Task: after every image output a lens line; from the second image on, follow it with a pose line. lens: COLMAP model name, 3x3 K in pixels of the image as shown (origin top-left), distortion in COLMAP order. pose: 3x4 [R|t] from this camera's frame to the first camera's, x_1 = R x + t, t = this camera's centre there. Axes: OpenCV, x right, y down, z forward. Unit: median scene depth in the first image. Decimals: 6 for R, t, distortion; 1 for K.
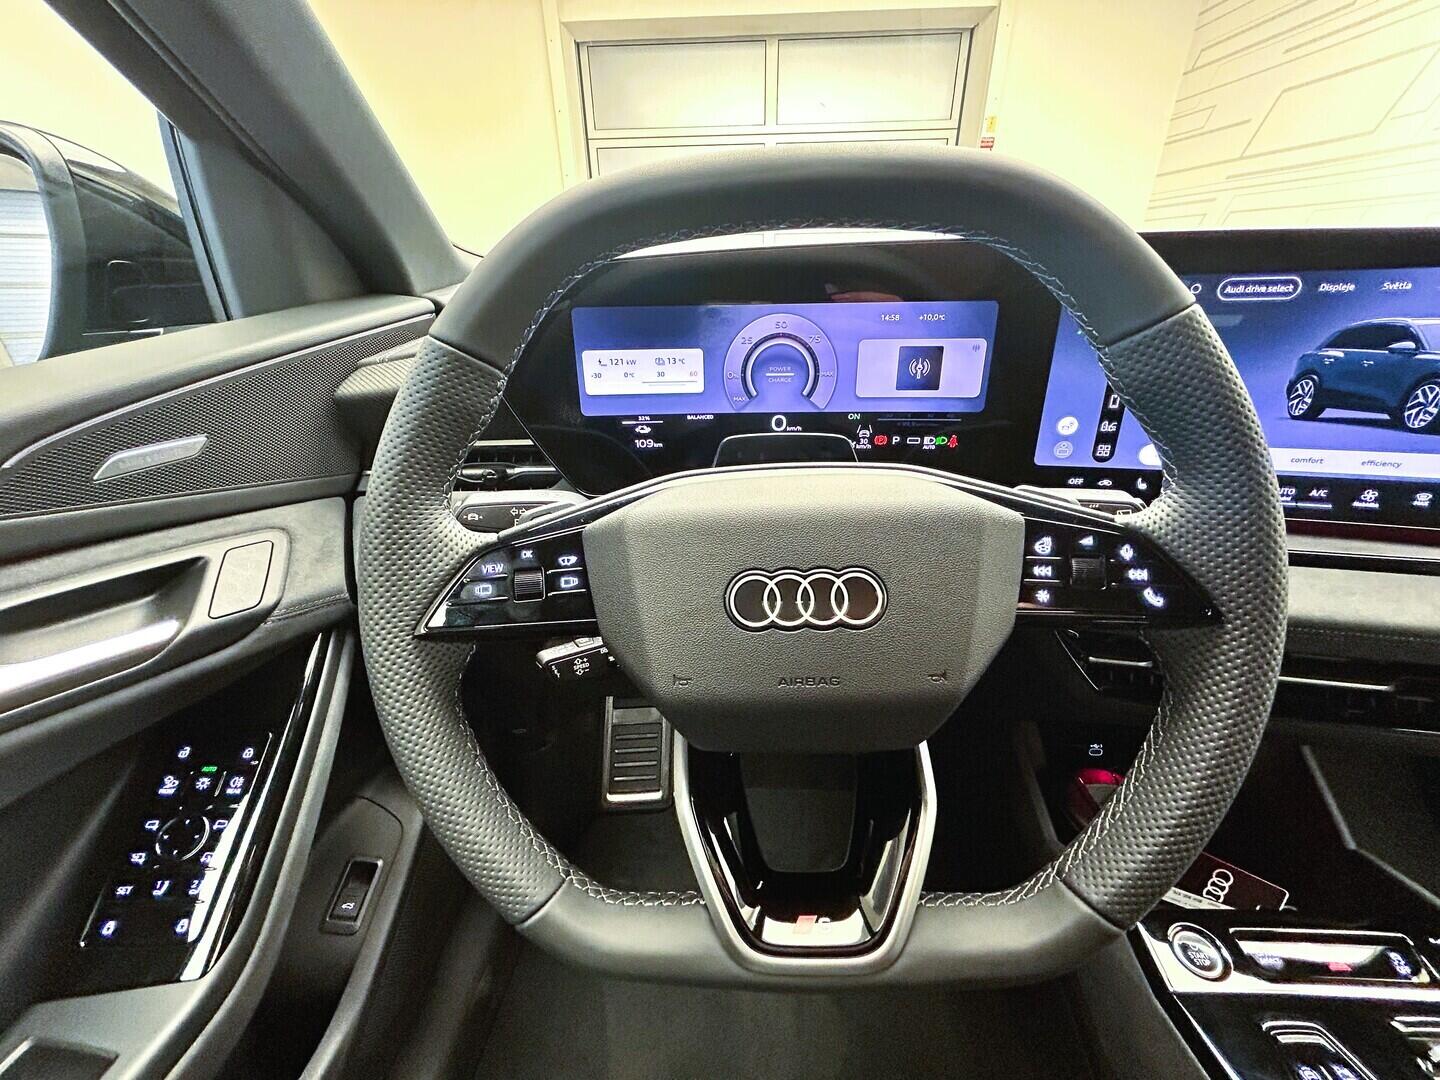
lens RADIAL K [[578.8, 0, 720.0], [0, 578.8, 540.0], [0, 0, 1]] dist [0.000028, -0.000035]
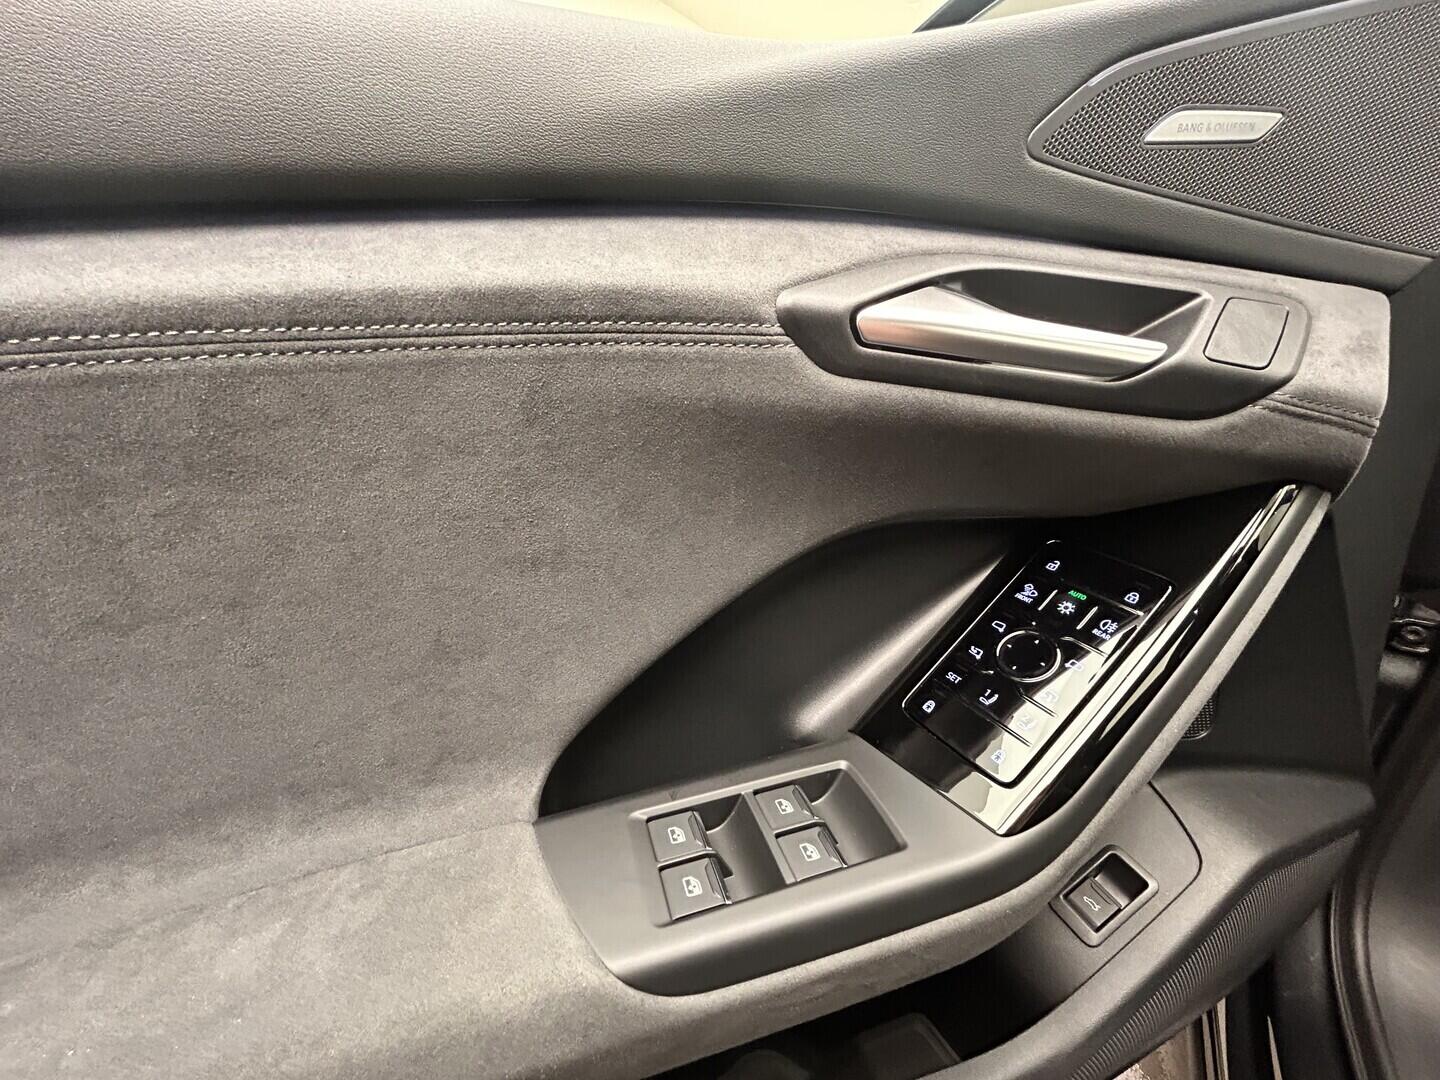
lens RADIAL K [[576.8, 0, 720.0], [0, 576.8, 540.0], [0, 0, 1]] dist [-0.008654, 0.005169]
pose [[0.392115, 0.248450, -0.885731, -0.433115], [-0.314436, 0.941044, 0.124764, 0.379349], [0.864509, 0.229584, 0.447119, 0.271540]]
